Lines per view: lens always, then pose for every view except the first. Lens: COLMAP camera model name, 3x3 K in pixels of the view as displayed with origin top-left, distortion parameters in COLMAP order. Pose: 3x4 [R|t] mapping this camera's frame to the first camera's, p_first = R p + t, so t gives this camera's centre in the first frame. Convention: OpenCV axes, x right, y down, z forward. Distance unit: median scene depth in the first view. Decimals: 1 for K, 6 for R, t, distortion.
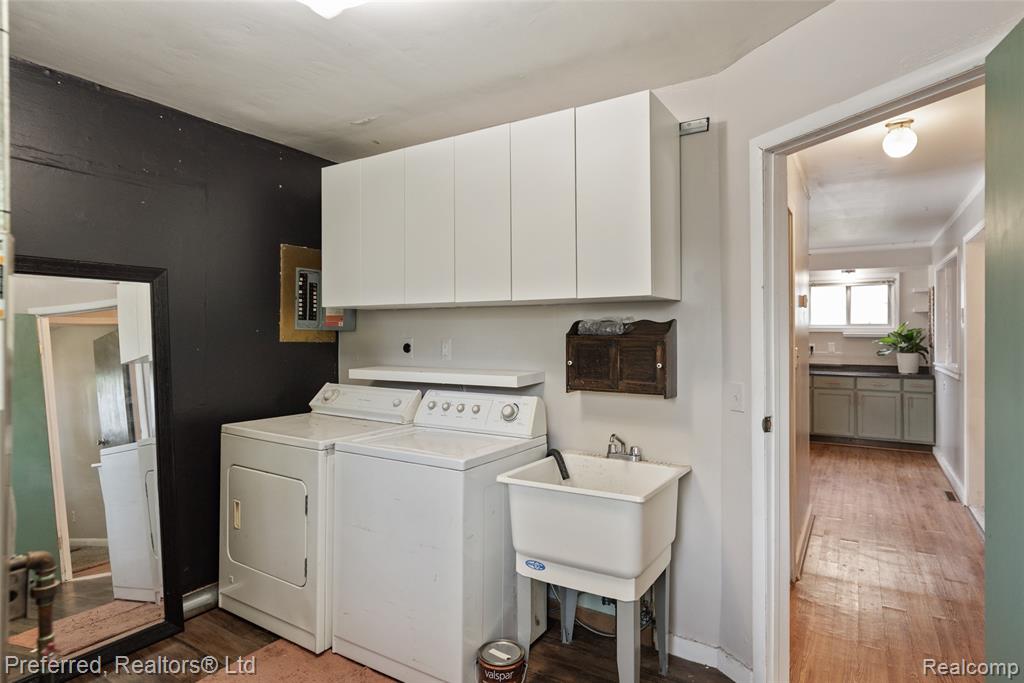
lens RADIAL K [[553.2, 0, 515.2], [0, 553.2, 329.6], [0, 0, 1]] dist [-0.000776, -0.000732]
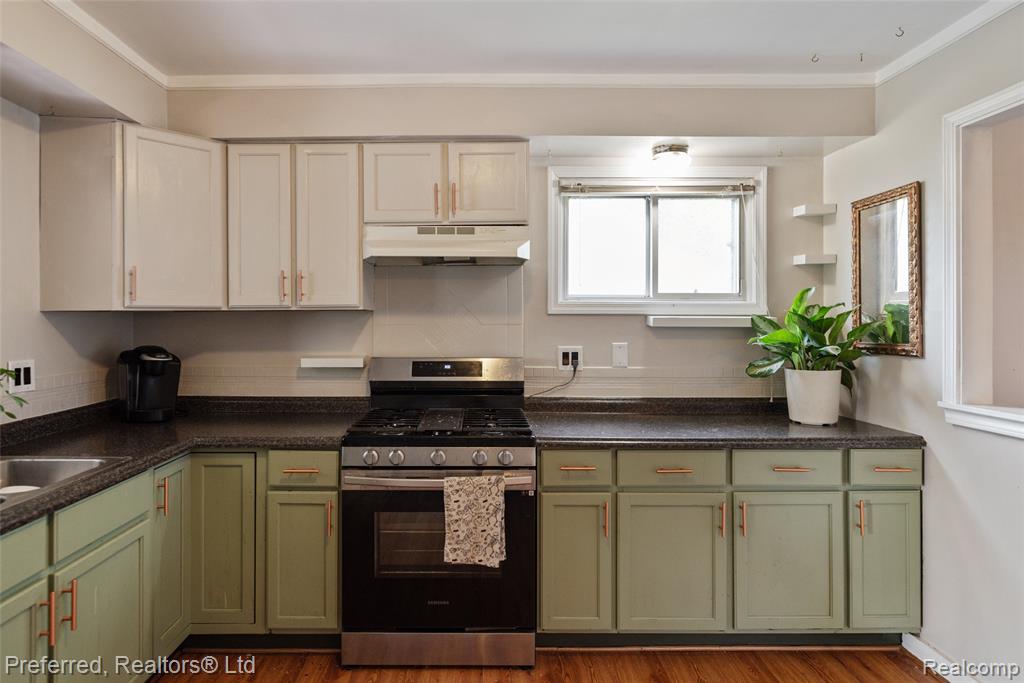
lens RADIAL K [[566.3, 0, 477.9], [0, 566.3, 318.0], [0, 0, 1]] dist [-0.001992, -0.000371]
pose [[0.847264, 0.000428, 0.531171, 0.309061], [-0.002195, 0.999994, 0.002695, 0.007164], [-0.531167, -0.003449, 0.847260, 0.793562]]
